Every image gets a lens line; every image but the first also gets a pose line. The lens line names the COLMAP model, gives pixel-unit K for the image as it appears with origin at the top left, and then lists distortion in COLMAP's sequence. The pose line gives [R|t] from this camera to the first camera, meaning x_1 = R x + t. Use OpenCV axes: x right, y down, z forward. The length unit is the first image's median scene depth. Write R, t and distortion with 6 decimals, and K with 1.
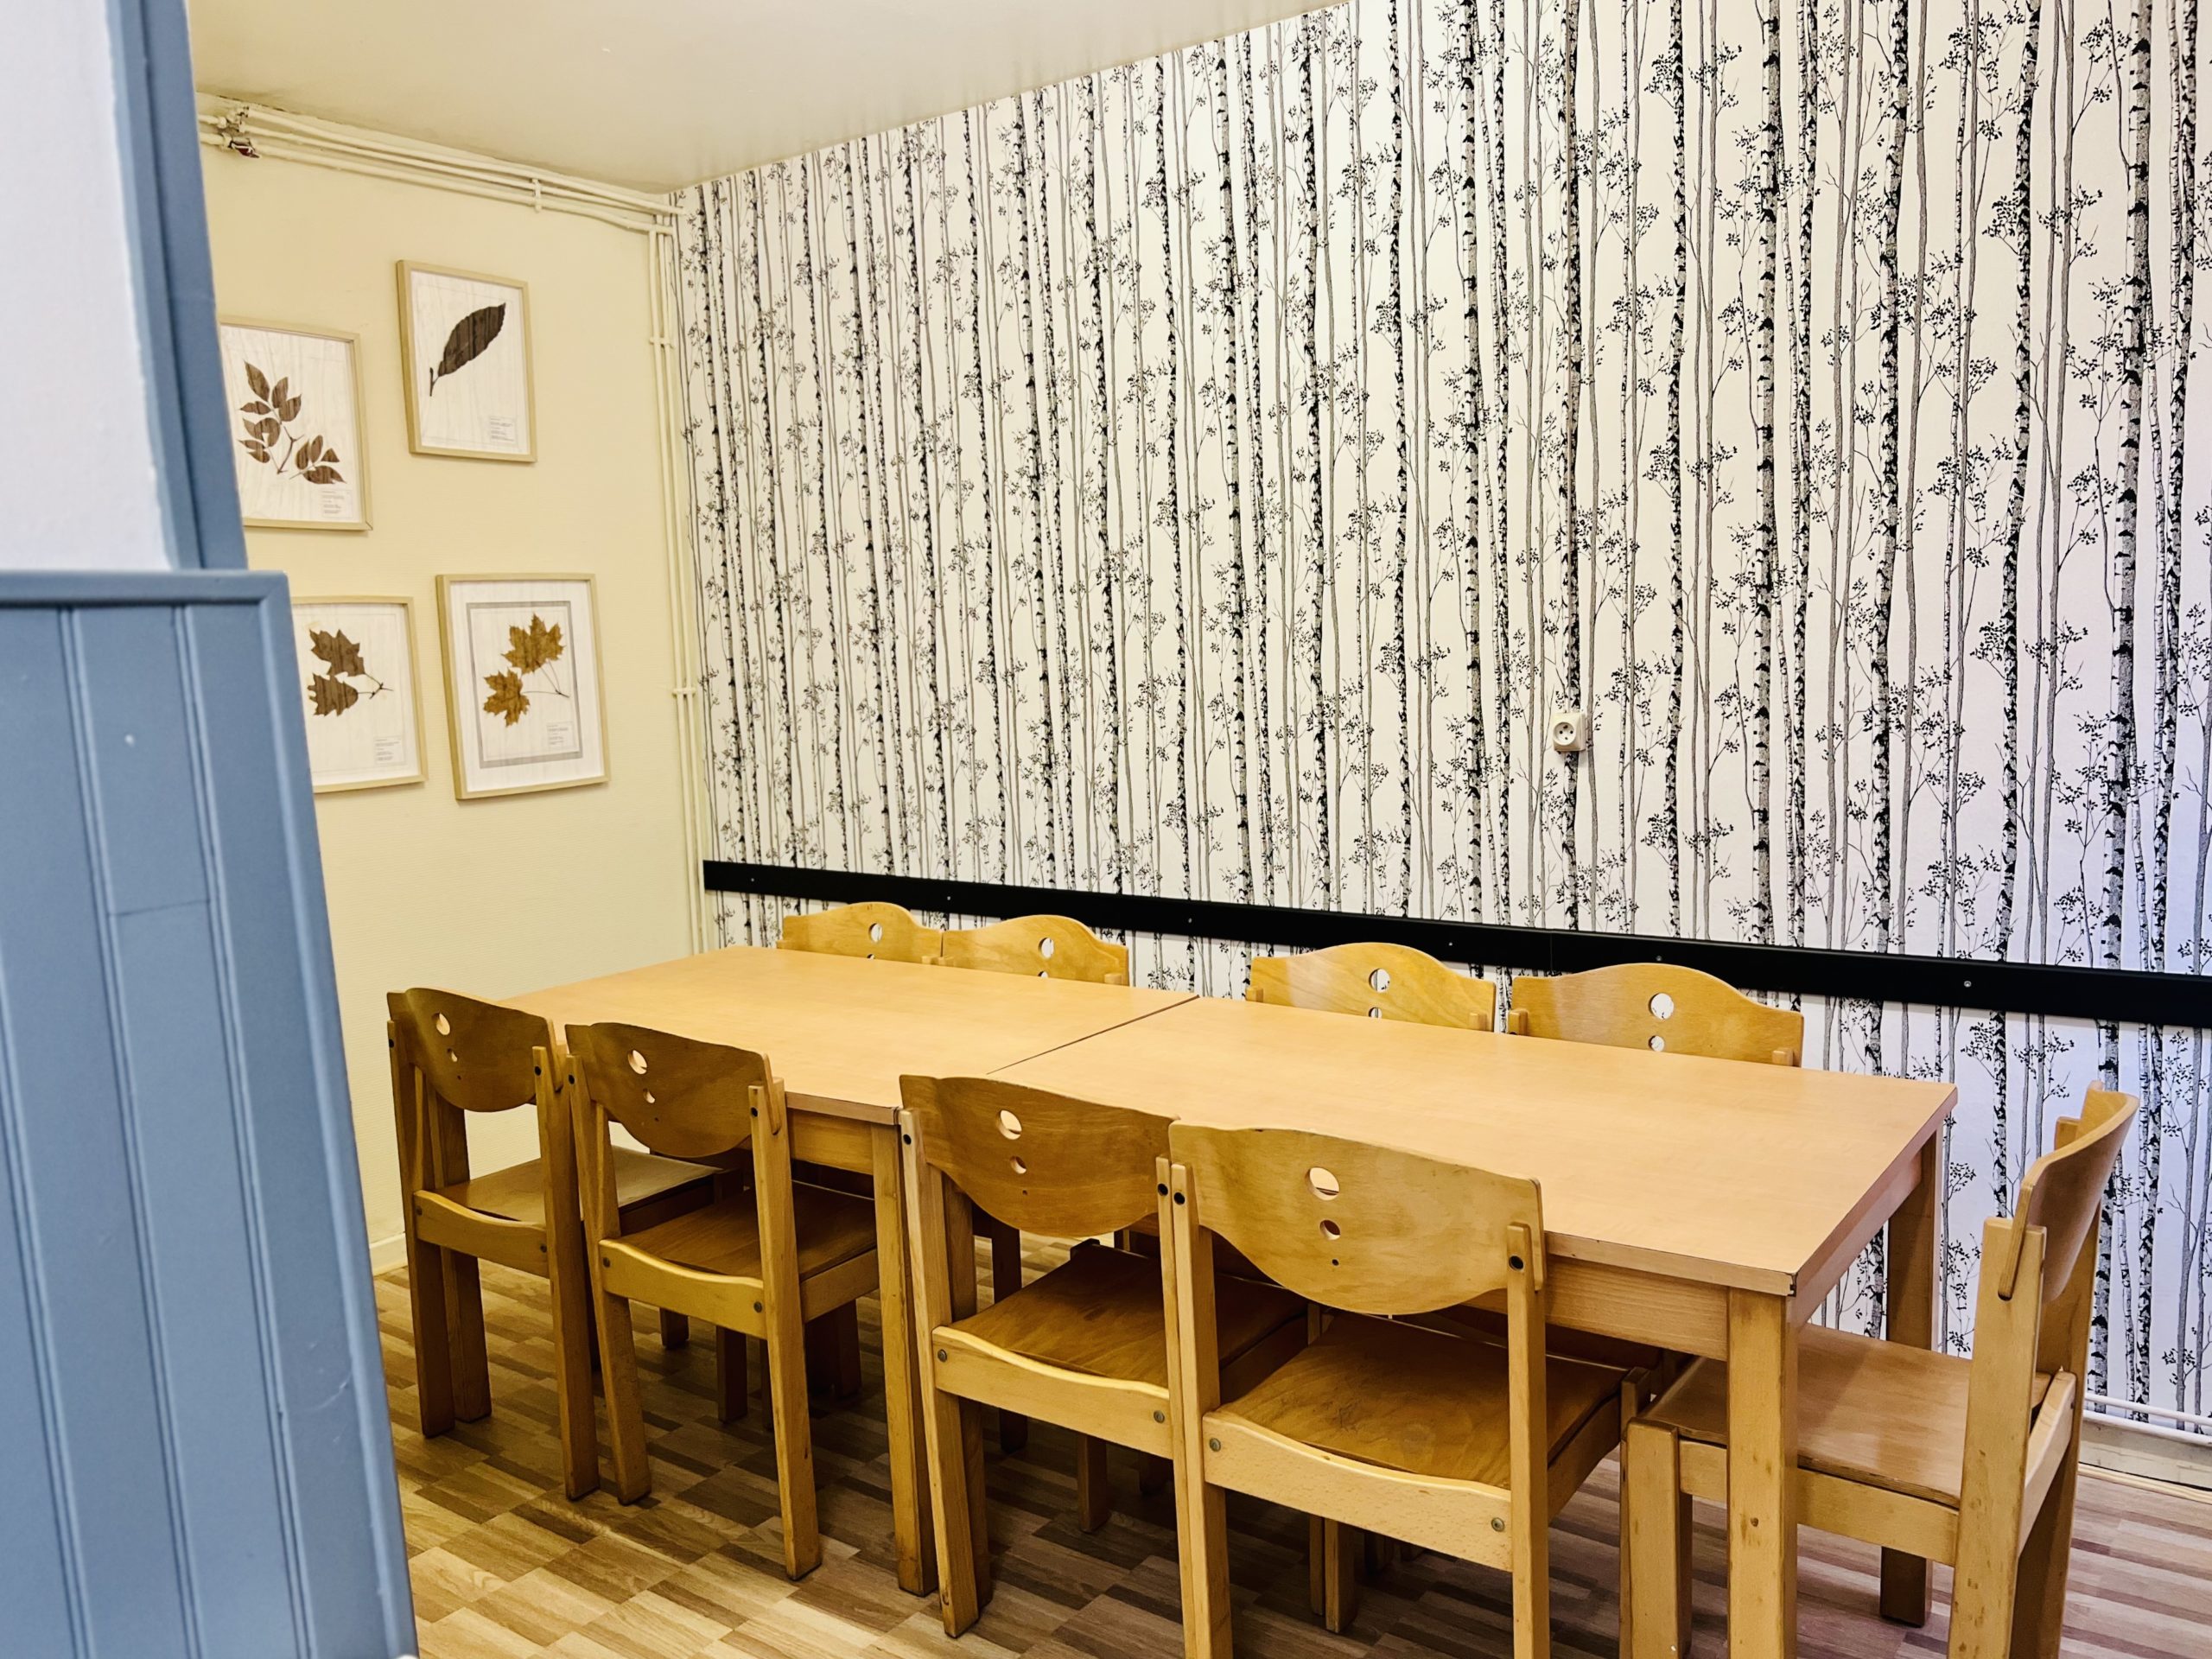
lens RADIAL K [[1682.9, 0, 1120.1], [0, 1682.9, 840.9], [0, 0, 1]] dist [0.052612, -0.058292]
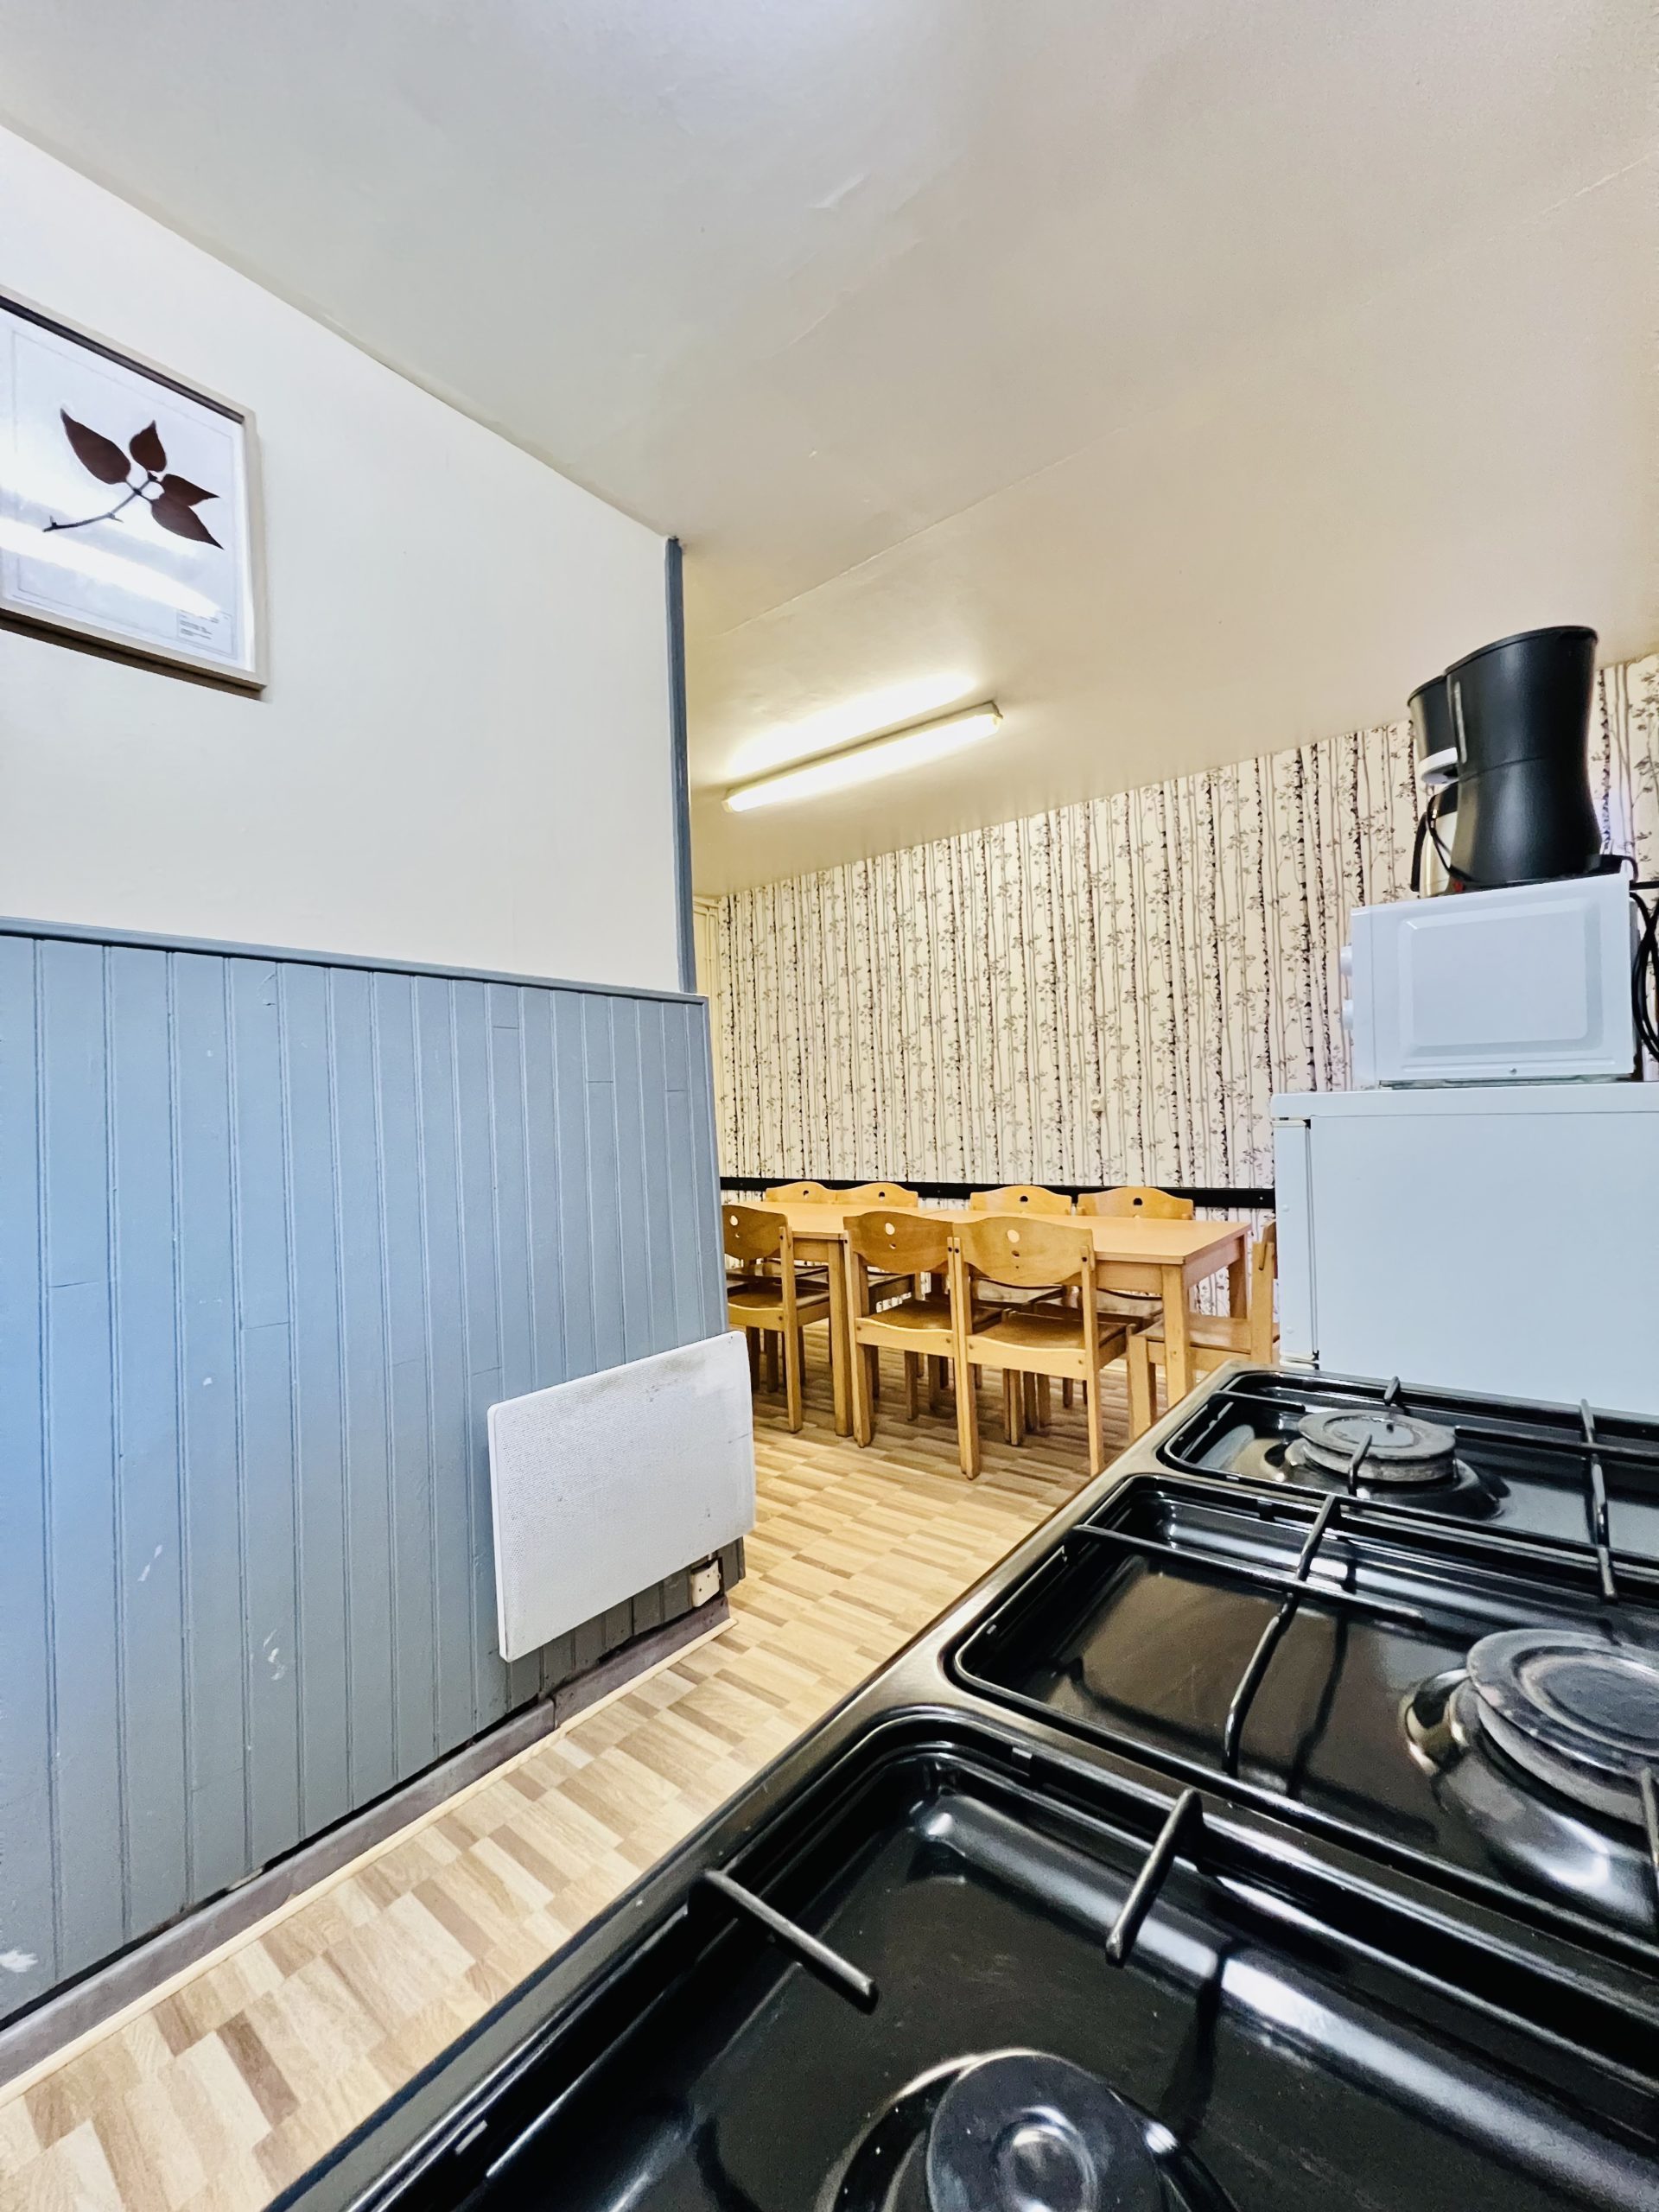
lens RADIAL K [[889.4, 0, 837.8], [0, 889.4, 1111.4], [0, 0, 1]] dist [-0.001274, -0.000099]
pose [[0.999707, -0.000163, -0.024197, -0.071318], [-0.003124, 0.990741, -0.135731, 0.109906], [0.023995, 0.135767, 0.990450, -0.257098]]
